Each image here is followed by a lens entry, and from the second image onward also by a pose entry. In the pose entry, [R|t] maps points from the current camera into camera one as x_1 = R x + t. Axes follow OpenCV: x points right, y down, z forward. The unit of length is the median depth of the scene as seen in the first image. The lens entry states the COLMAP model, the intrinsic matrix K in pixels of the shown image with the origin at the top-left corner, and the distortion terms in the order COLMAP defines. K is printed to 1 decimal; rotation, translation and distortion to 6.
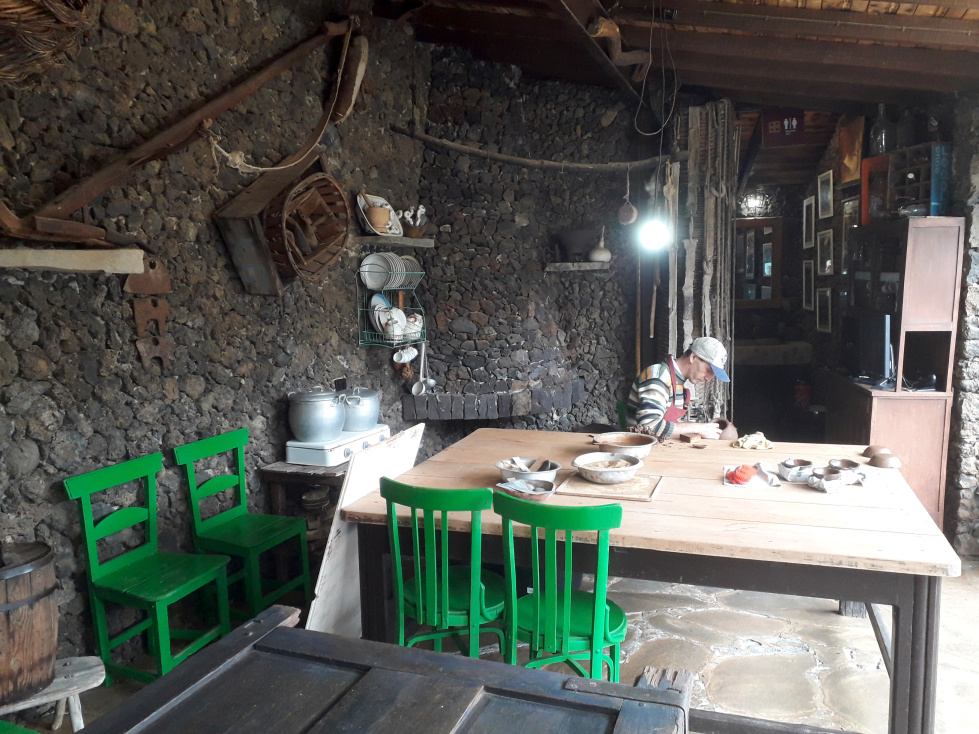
lens RADIAL K [[773.9, 0, 487.5], [0, 773.9, 404.6], [0, 0, 1]] dist [-0.002384, -0.009283]
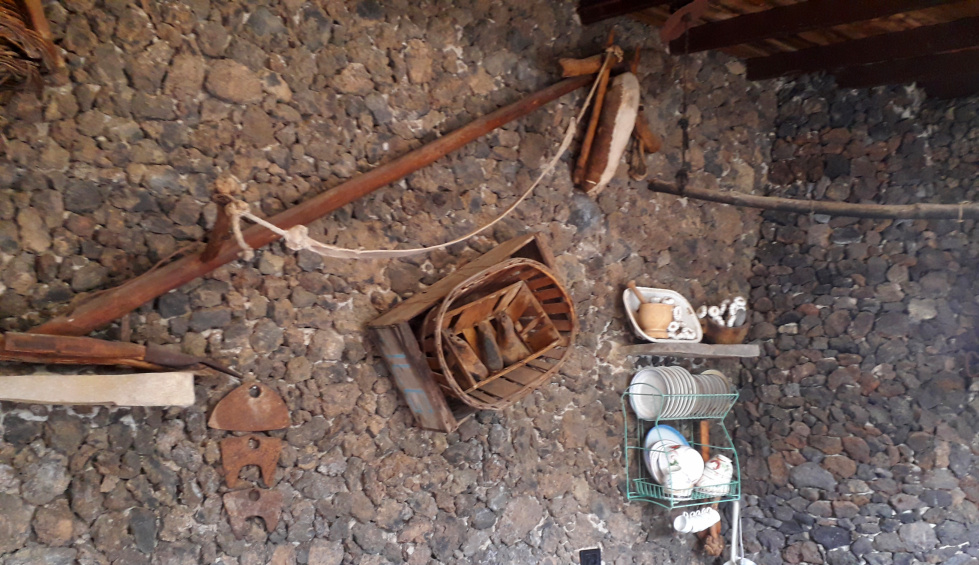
lens RADIAL K [[748.9, 0, 489.9], [0, 748.9, 365.1], [0, 0, 1]] dist [0.105411, -0.179182]
pose [[0.831527, -0.020779, -0.555096, 0.113567], [-0.086507, 0.982264, -0.166355, -0.075767], [0.548707, 0.186348, 0.814982, 0.383163]]
